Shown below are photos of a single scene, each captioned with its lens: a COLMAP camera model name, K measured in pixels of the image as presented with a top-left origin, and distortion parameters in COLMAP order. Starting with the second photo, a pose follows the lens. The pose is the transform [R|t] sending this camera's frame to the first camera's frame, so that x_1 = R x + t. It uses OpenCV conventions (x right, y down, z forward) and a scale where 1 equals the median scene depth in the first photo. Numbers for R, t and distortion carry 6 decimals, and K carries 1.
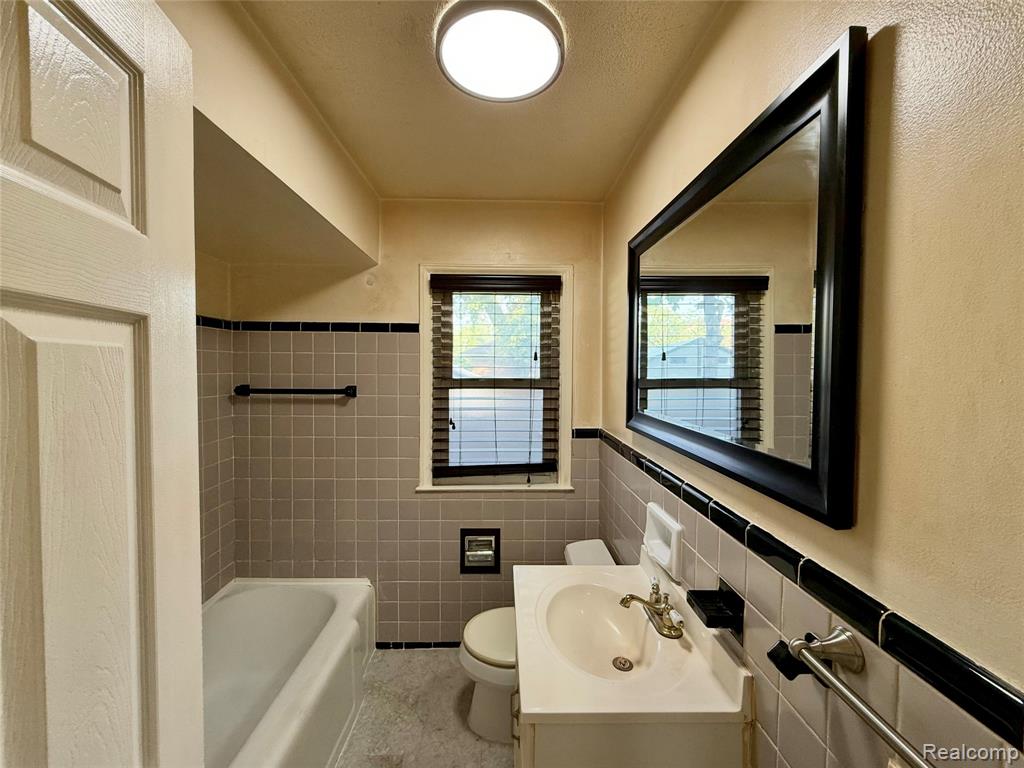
lens RADIAL K [[408.0, 0, 509.5], [0, 408.0, 381.3], [0, 0, 1]] dist [0.001310, -0.001095]
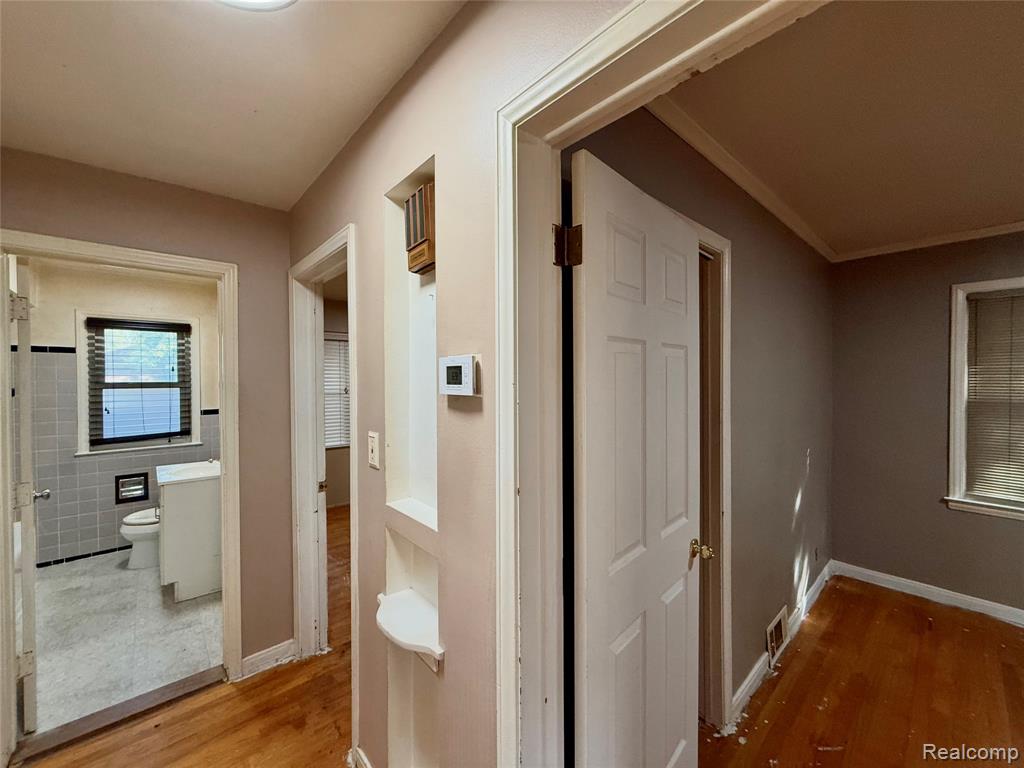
lens RADIAL K [[408.0, 0, 507.8], [0, 408.0, 383.5], [0, 0, 1]] dist [0.001310, -0.001095]
pose [[0.761968, -0.016600, 0.647402, 0.023537], [0.028339, 0.999569, -0.007724, 0.053998], [-0.646995, 0.024232, 0.762109, -1.225933]]
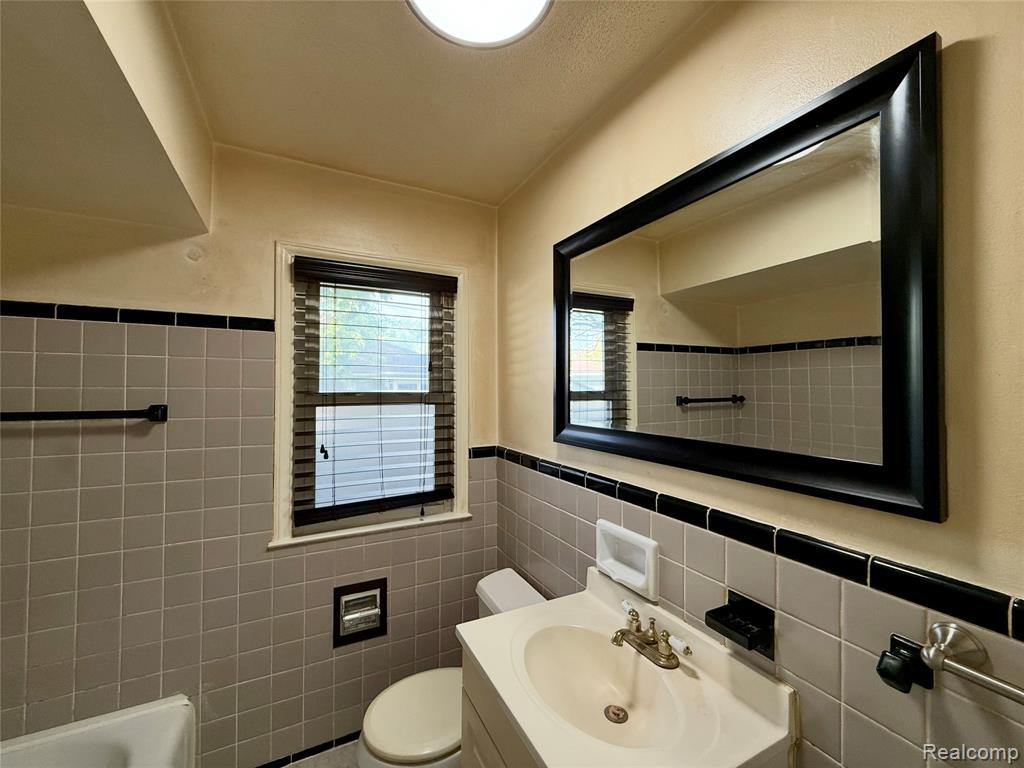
lens RADIAL K [[408.0, 0, 507.7], [0, 408.0, 383.5], [0, 0, 1]] dist [0.001310, -0.001095]
pose [[0.903410, 0.000915, 0.428778, -0.153642], [0.018331, 0.999001, -0.040755, 0.013264], [-0.428387, 0.044679, 0.902490, 0.148136]]
